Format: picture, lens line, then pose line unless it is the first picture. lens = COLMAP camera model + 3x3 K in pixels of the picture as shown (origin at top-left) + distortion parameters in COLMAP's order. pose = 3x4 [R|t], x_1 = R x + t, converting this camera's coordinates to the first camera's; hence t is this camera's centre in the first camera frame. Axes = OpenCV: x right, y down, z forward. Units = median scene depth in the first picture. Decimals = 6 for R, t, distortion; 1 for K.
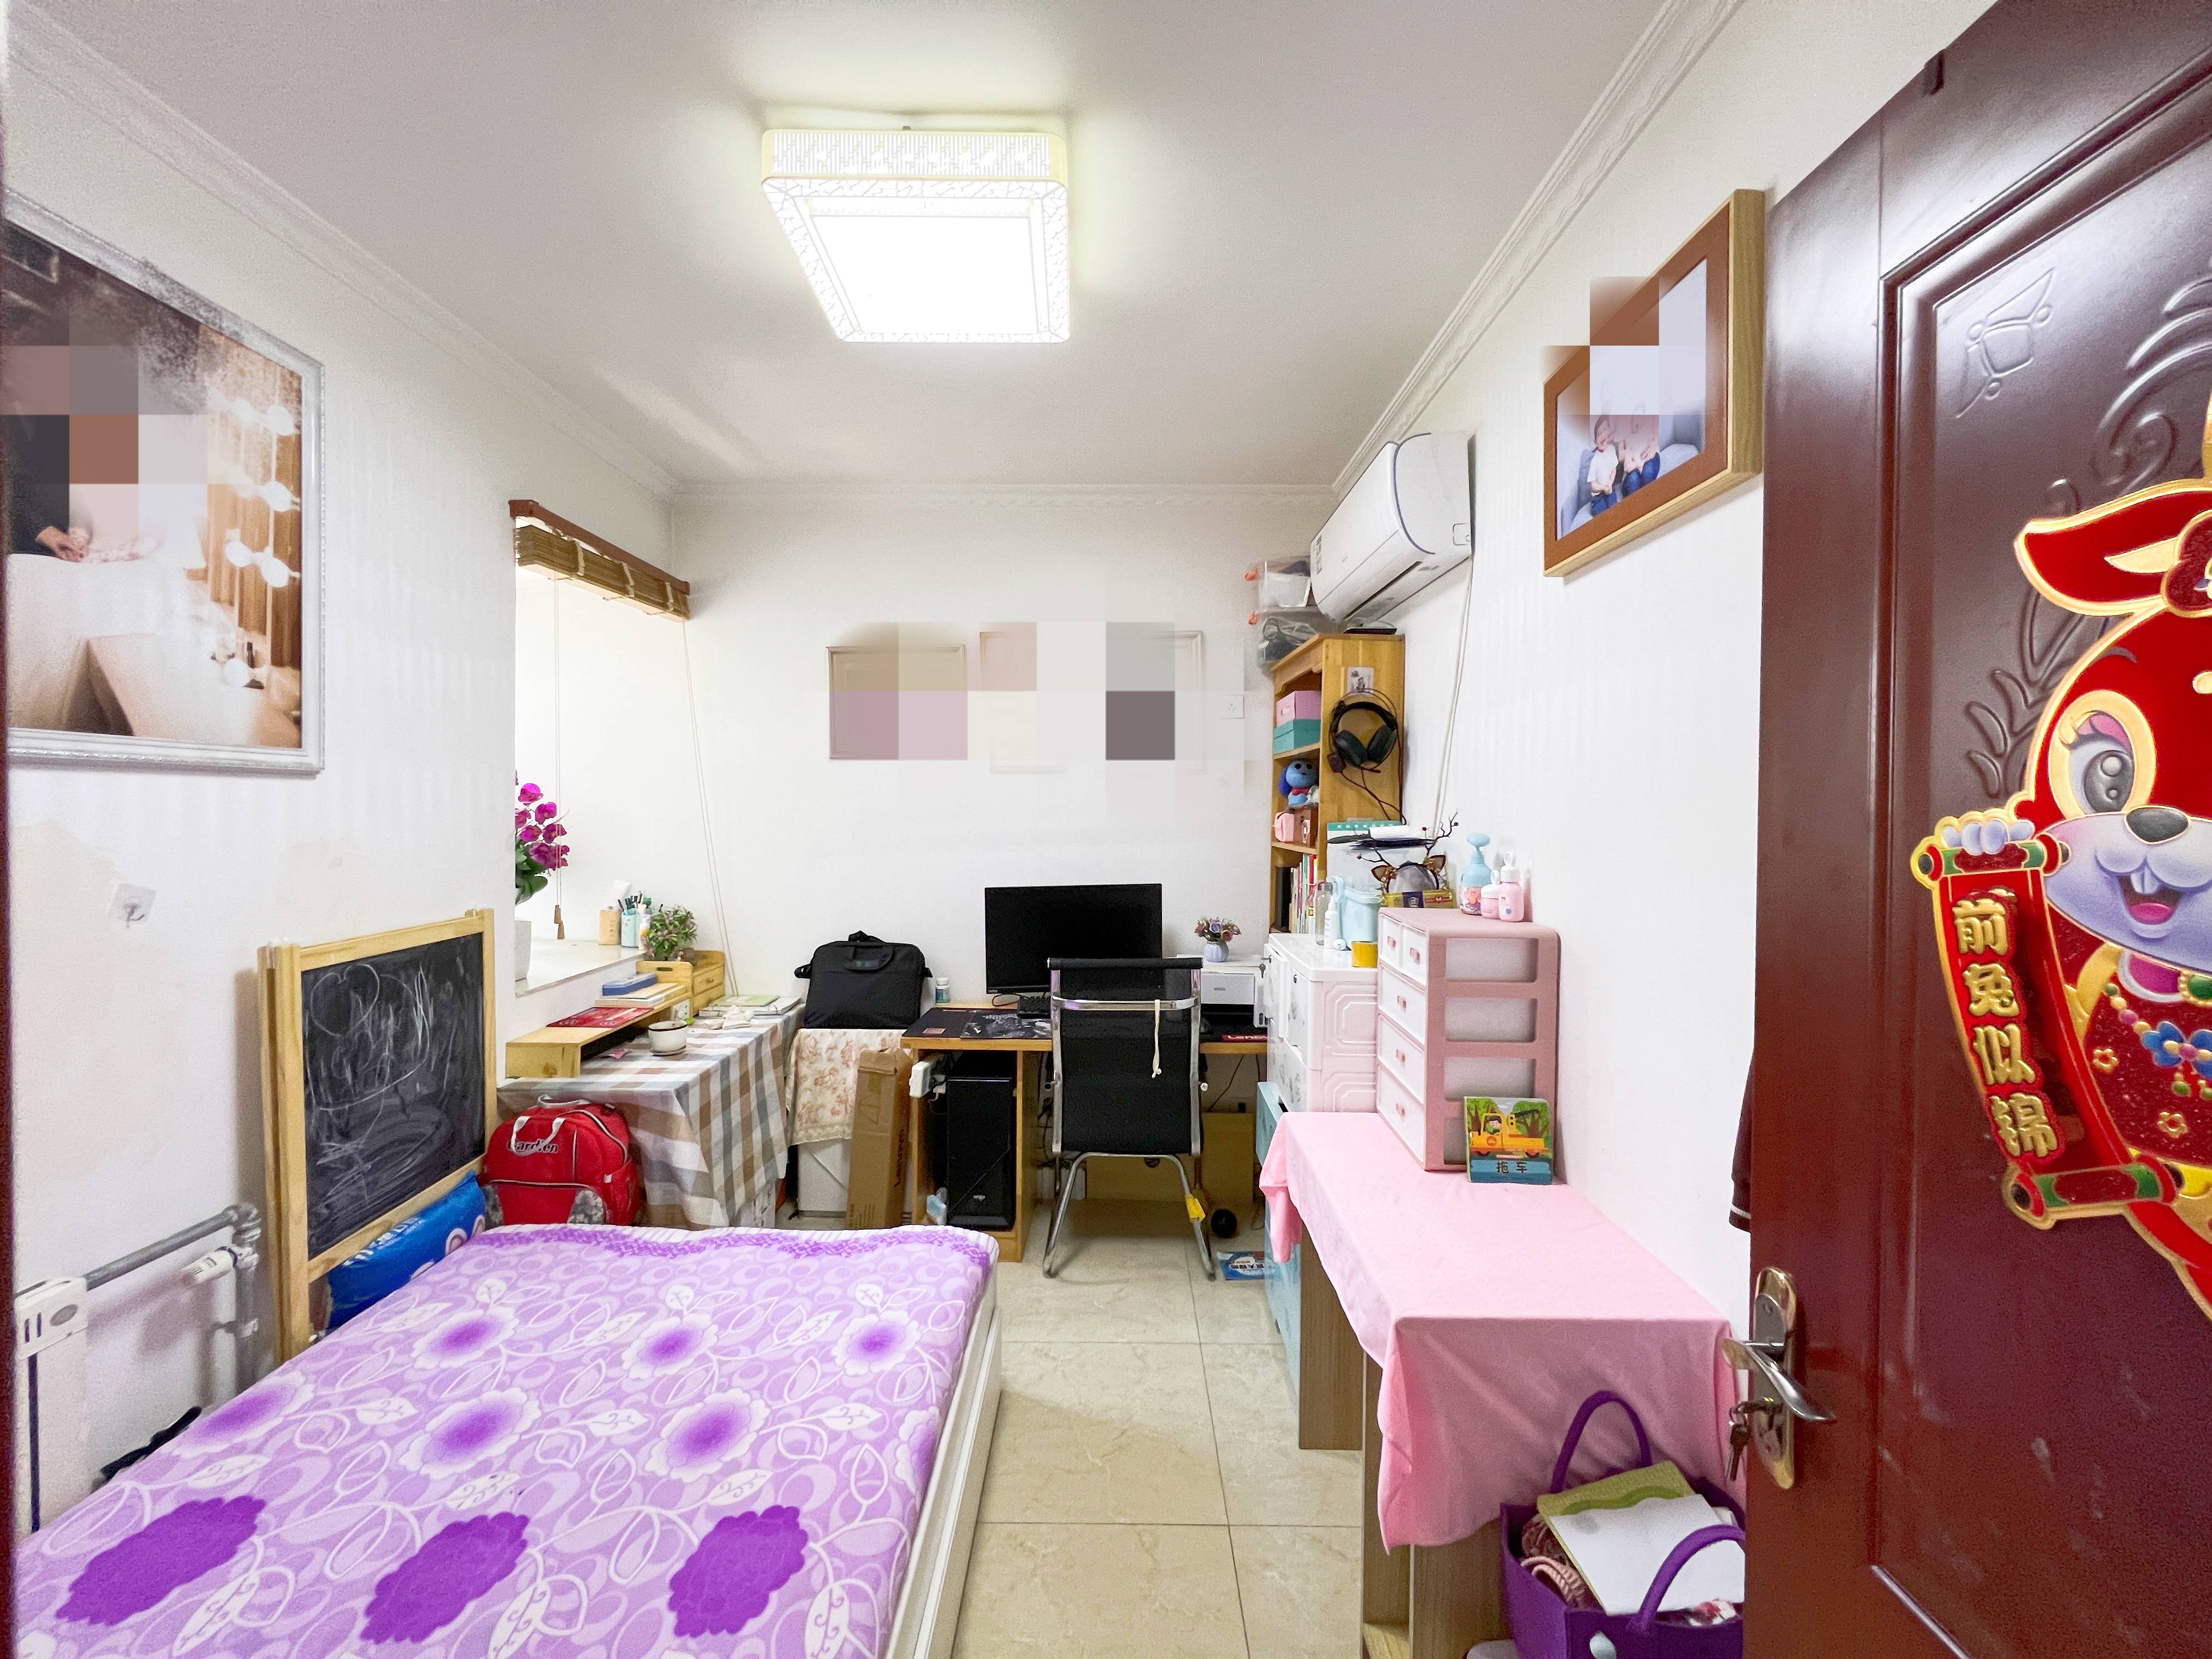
lens RADIAL K [[885.1, 0, 1107.0], [0, 885.1, 824.6], [0, 0, 1]] dist [0.007149, -0.000037]
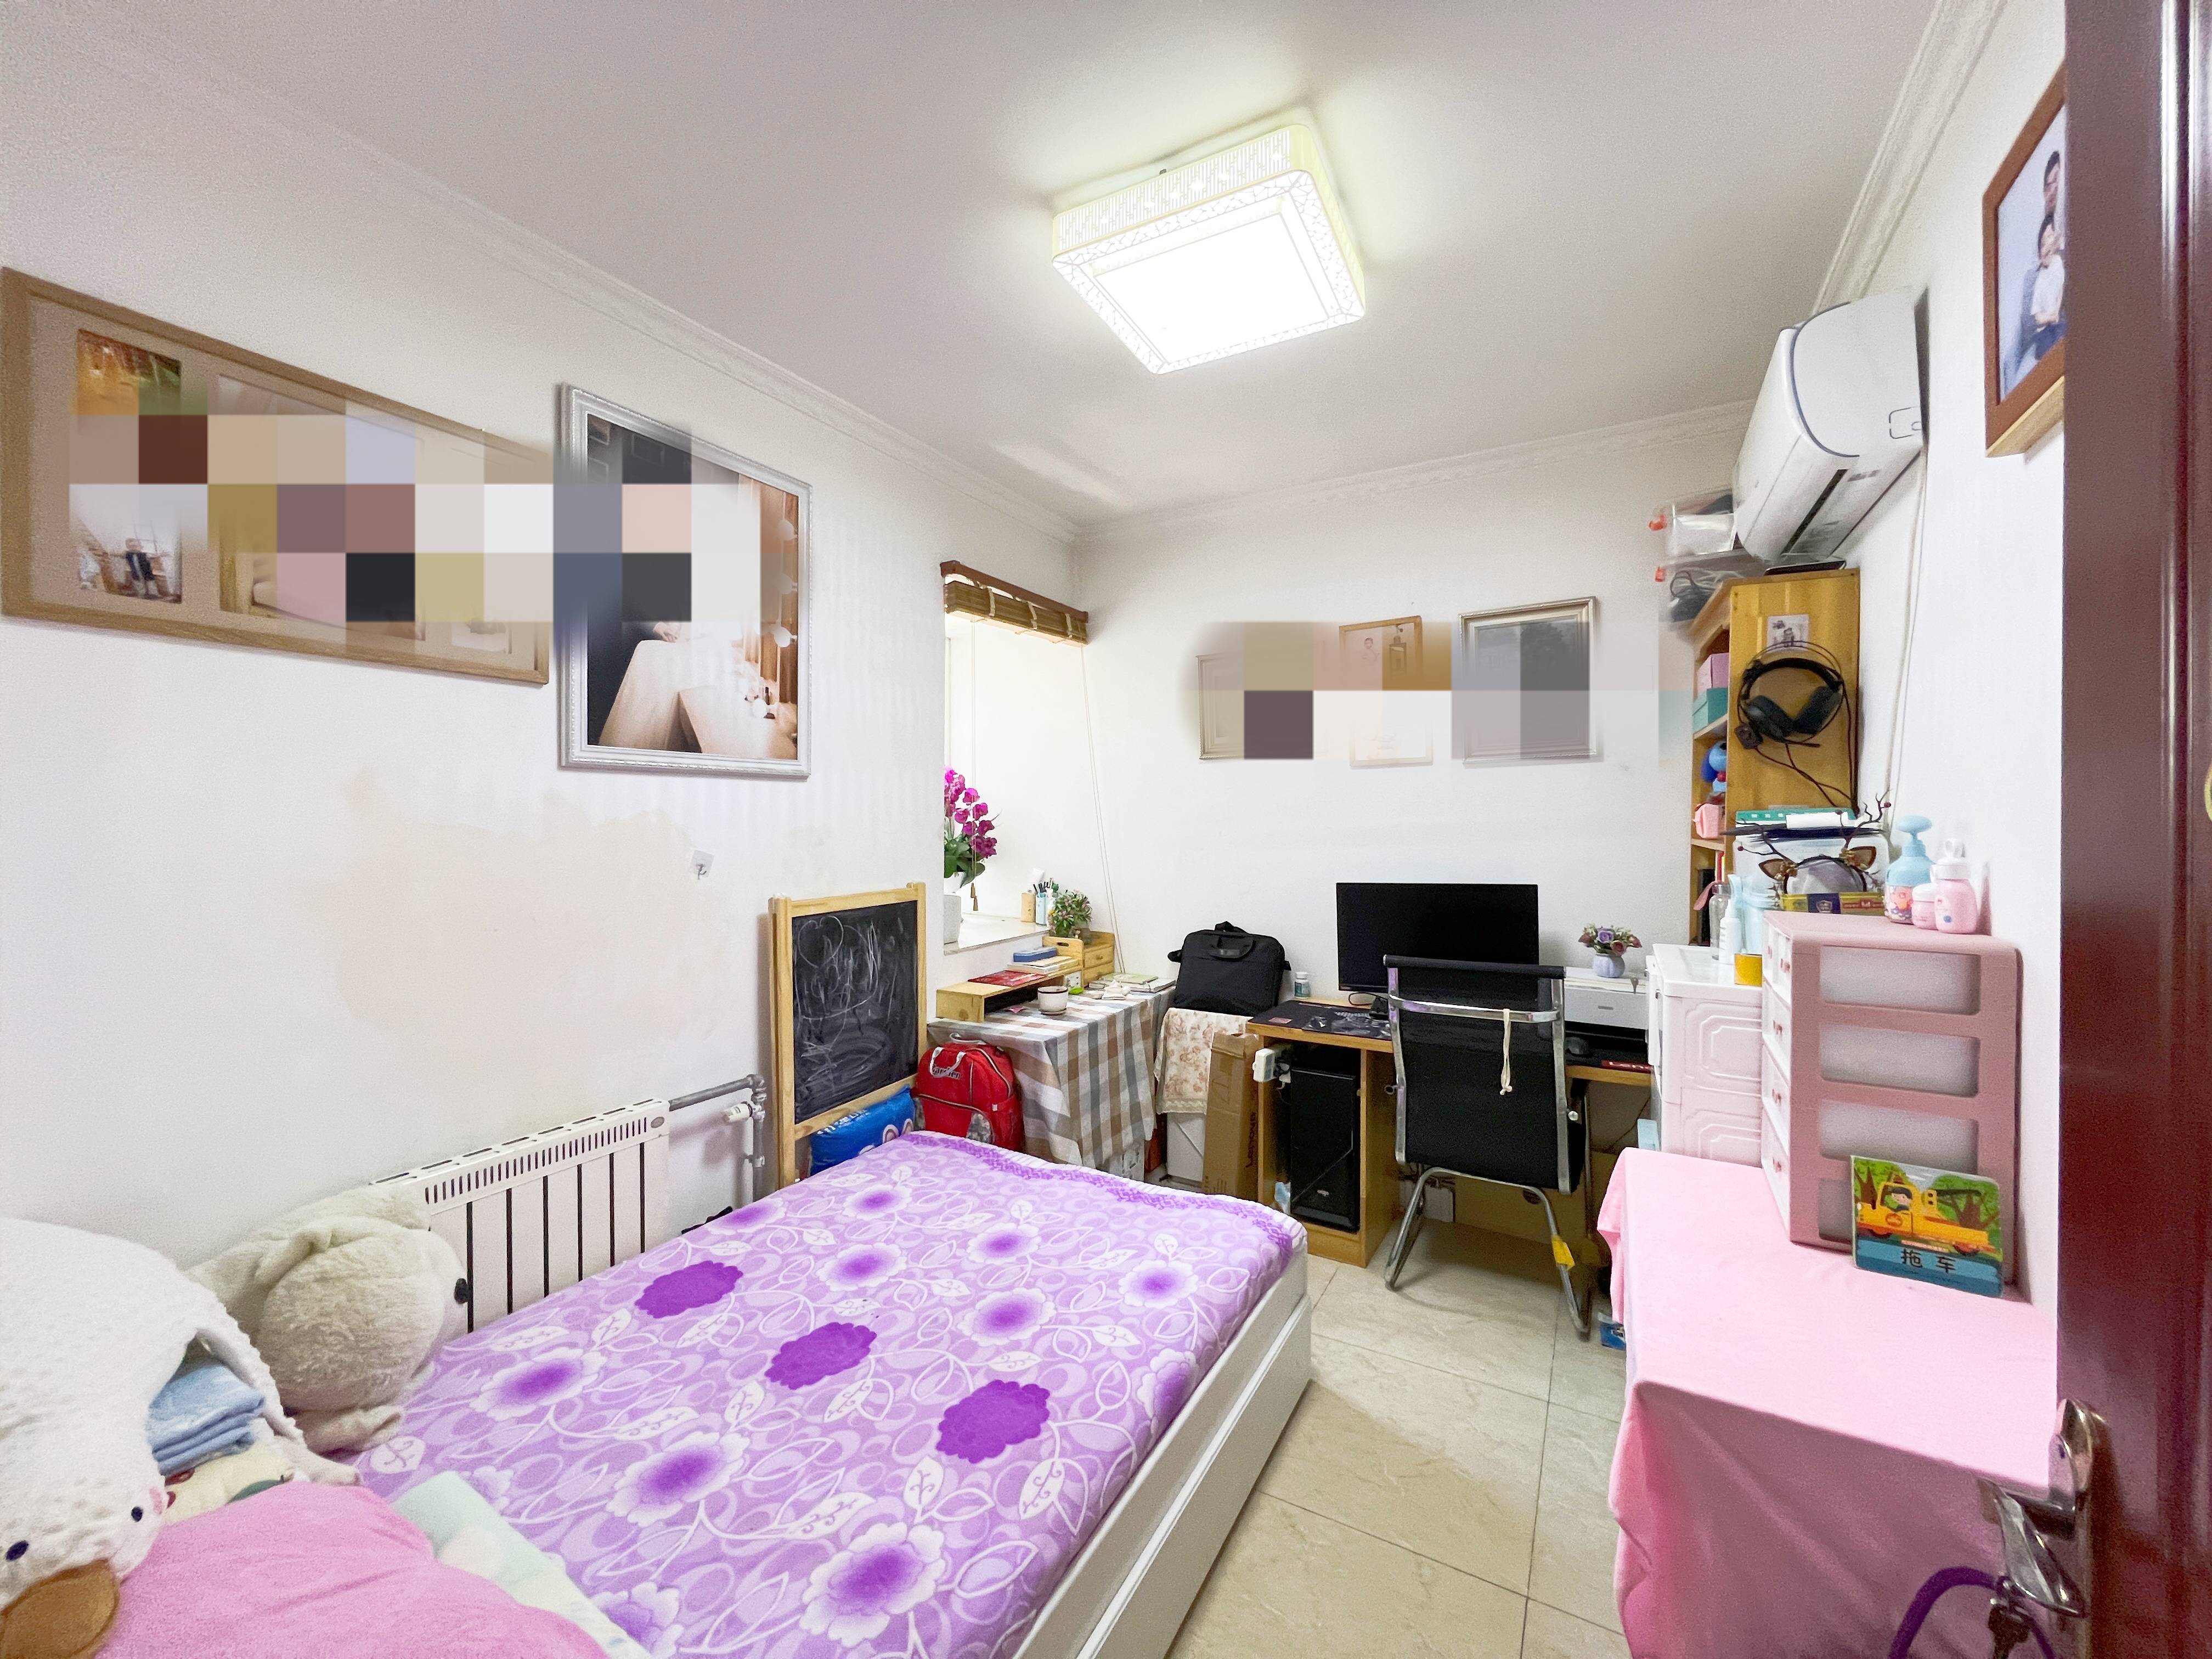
lens RADIAL K [[885.1, 0, 1107.1], [0, 885.1, 824.7], [0, 0, 1]] dist [0.007149, -0.000037]
pose [[0.874815, -0.002196, -0.484452, 0.175424], [-0.003033, 0.999945, -0.010010, 0.025368], [0.484448, 0.010227, 0.874761, 0.010455]]
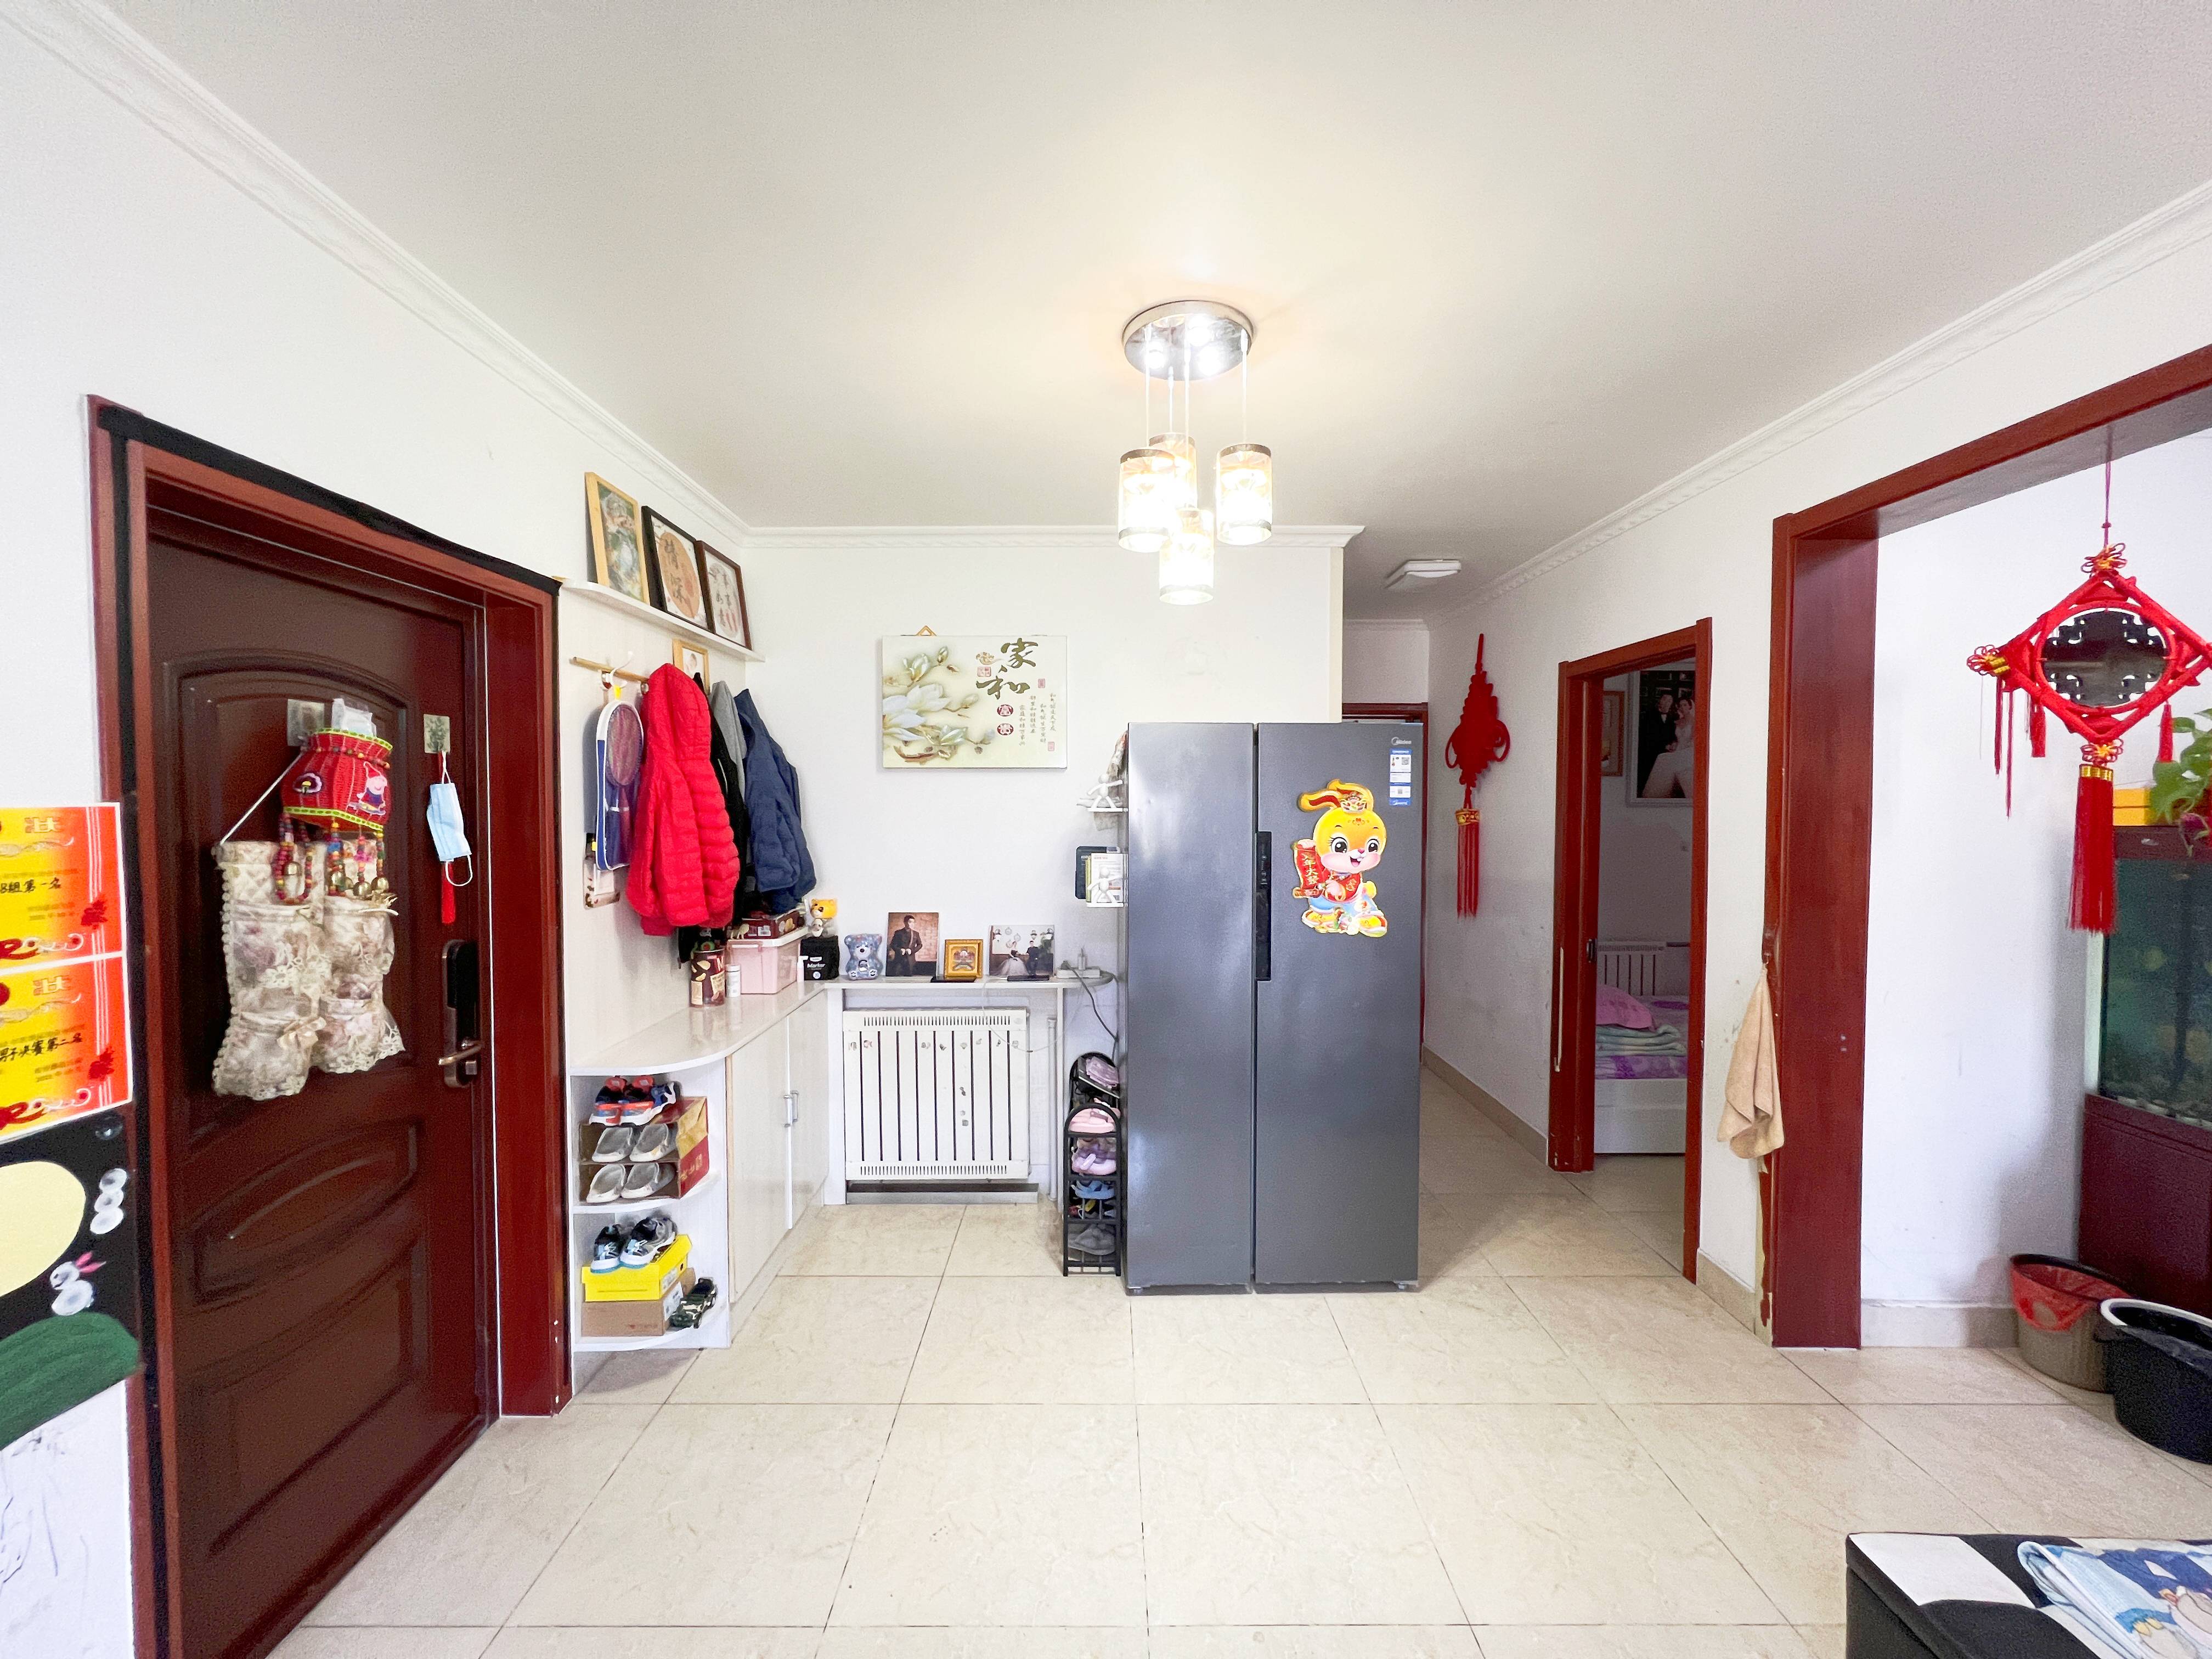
lens RADIAL K [[885.1, 0, 1106.1], [0, 885.1, 836.1], [0, 0, 1]] dist [0.007149, -0.000037]
pose [[0.003244, 0.026963, -0.999631, 1.724054], [-0.018614, 0.999465, 0.026898, -0.001392], [0.999821, 0.018520, 0.003744, -0.931325]]
